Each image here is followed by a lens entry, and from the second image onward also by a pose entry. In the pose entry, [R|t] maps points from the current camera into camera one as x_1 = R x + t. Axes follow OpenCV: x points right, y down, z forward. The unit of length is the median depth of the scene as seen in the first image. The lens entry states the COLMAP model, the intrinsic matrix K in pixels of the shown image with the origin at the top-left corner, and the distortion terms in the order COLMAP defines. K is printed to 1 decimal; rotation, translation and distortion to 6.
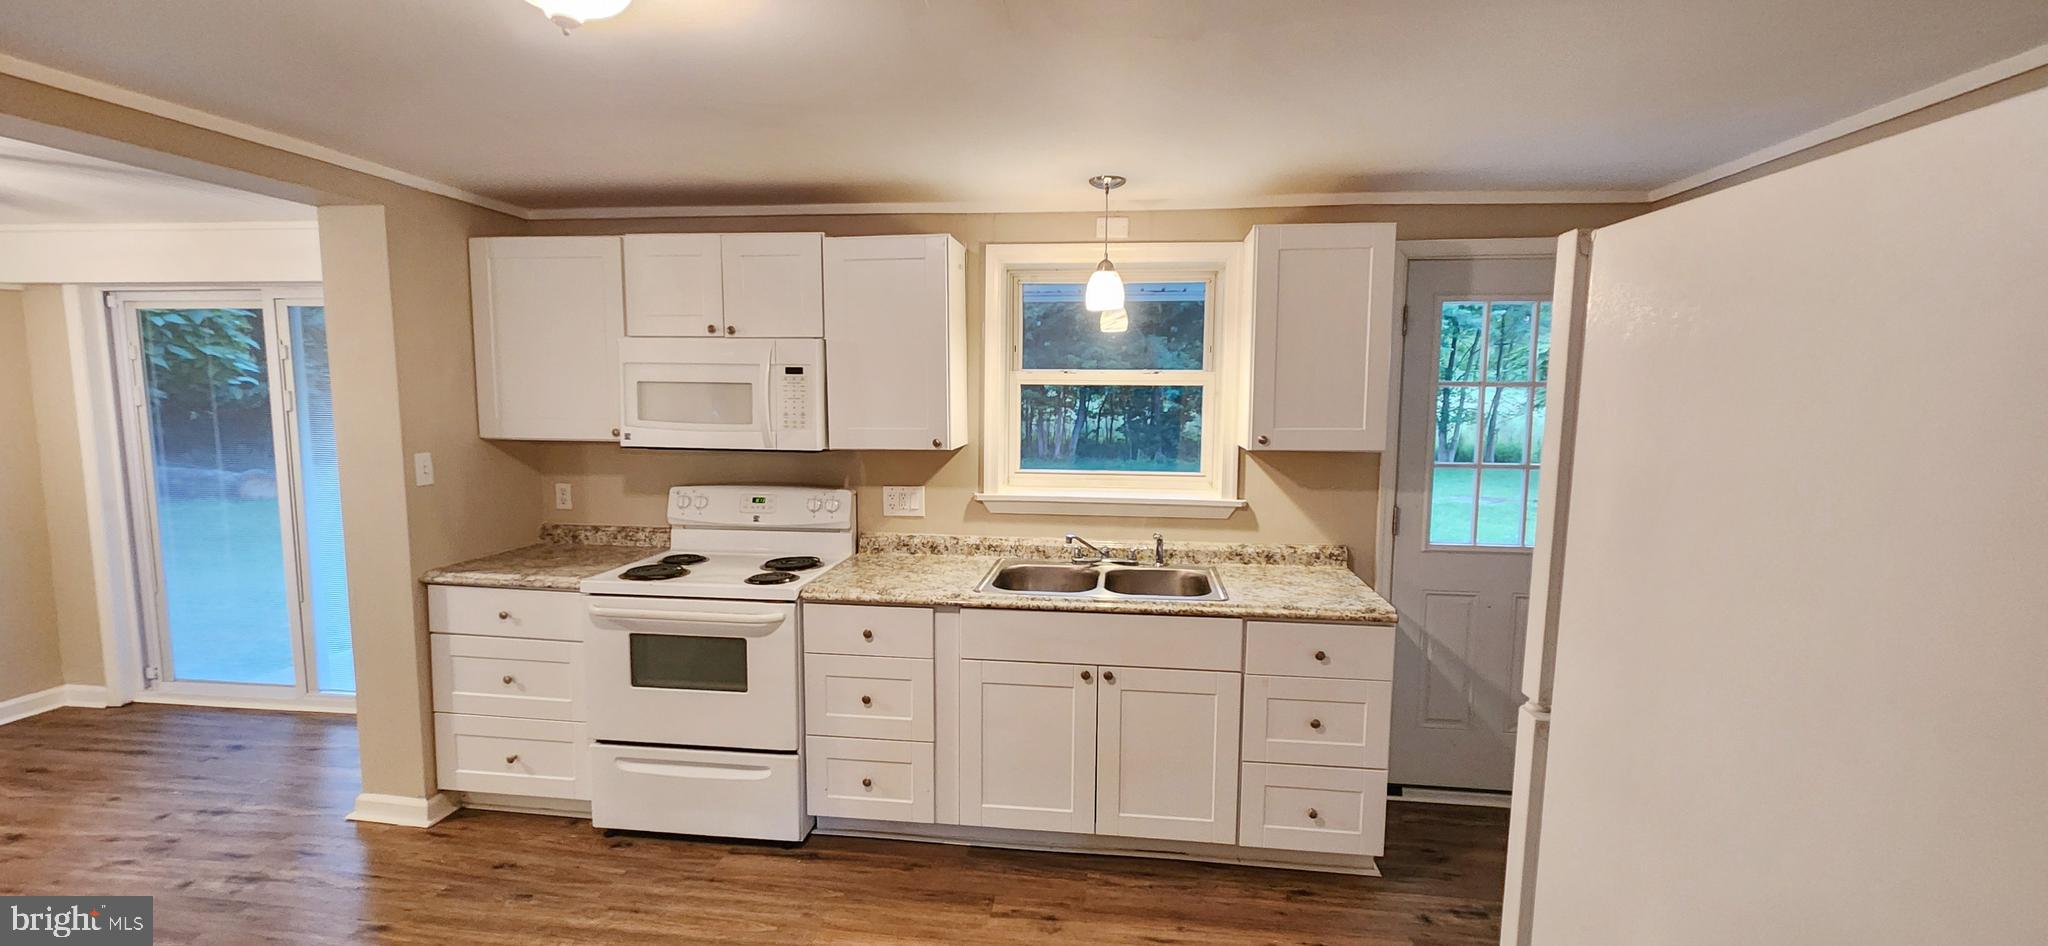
lens RADIAL K [[828.9, 0, 1031.4], [0, 828.9, 469.7], [0, 0, 1]] dist [-0.001985, -0.000630]
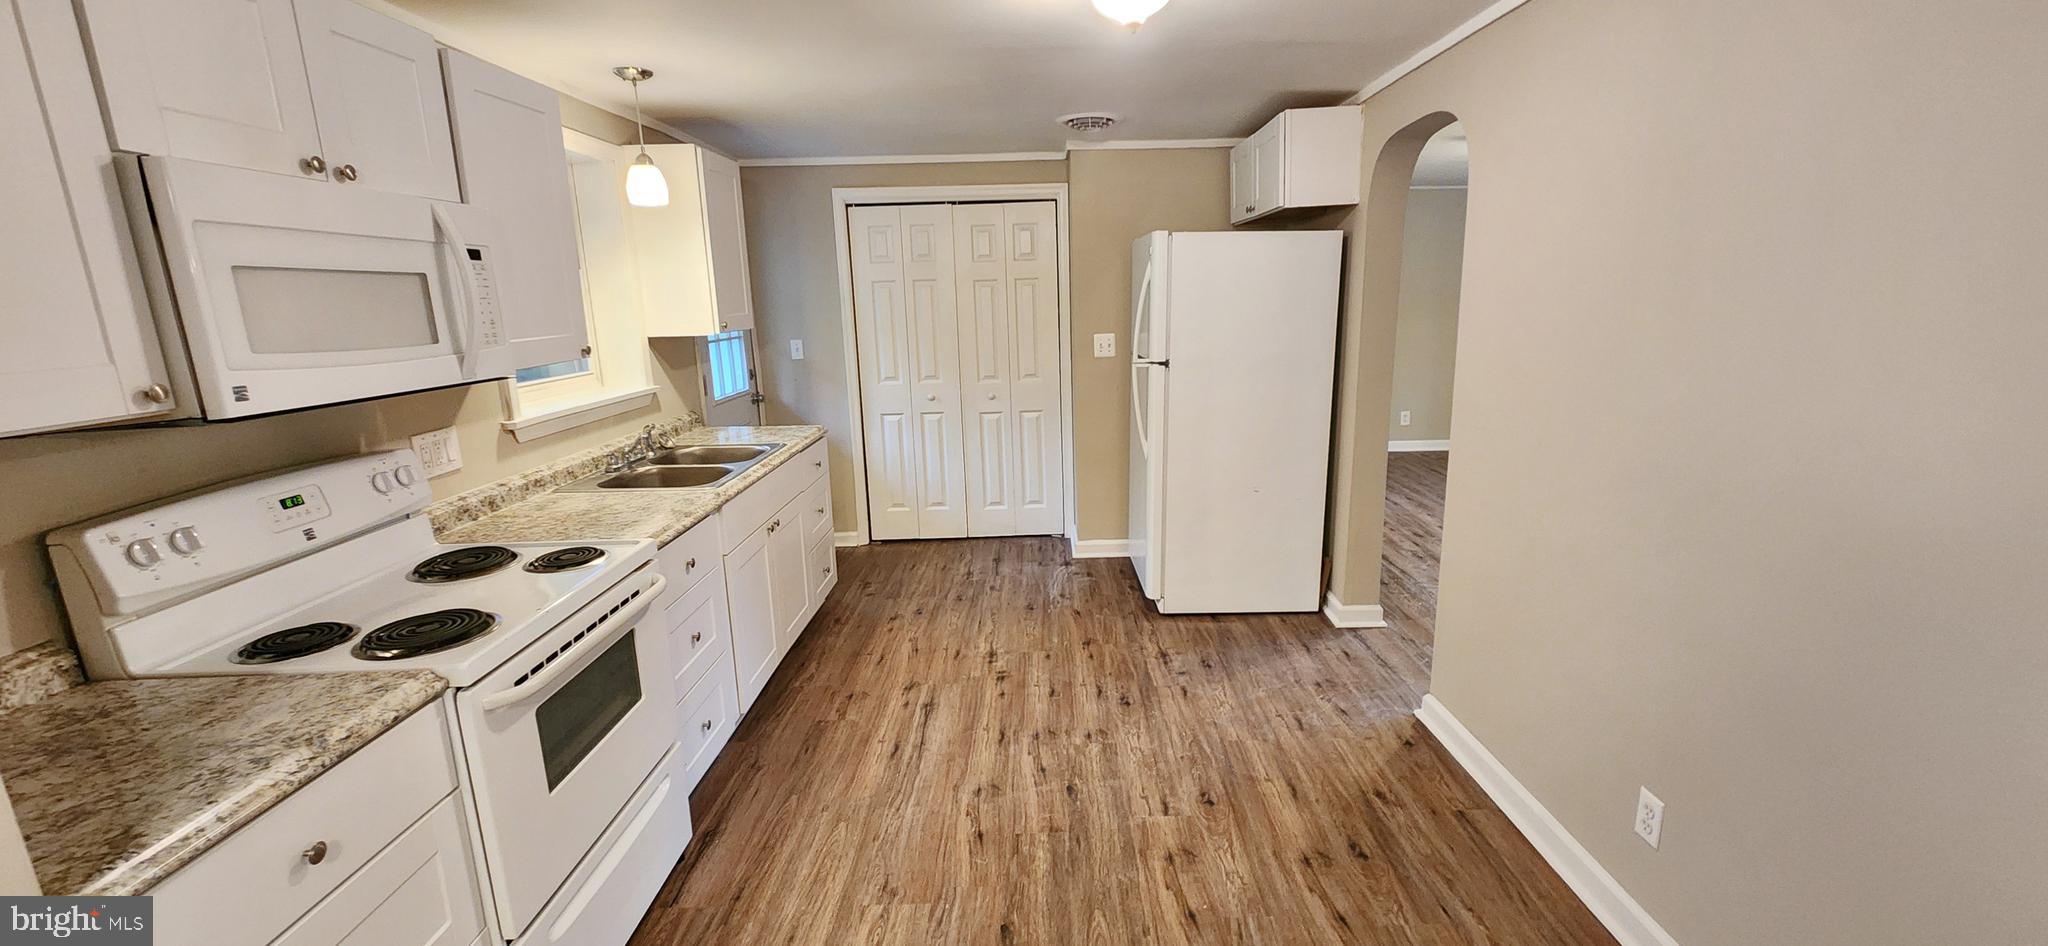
lens RADIAL K [[828.9, 0, 1031.4], [0, 828.9, 469.7], [0, 0, 1]] dist [-0.001985, -0.000630]
pose [[-0.111320, -0.213493, 0.970582, -0.971059], [0.116627, 0.967096, 0.226103, -0.051252], [-0.986917, 0.138366, -0.082758, 0.632162]]
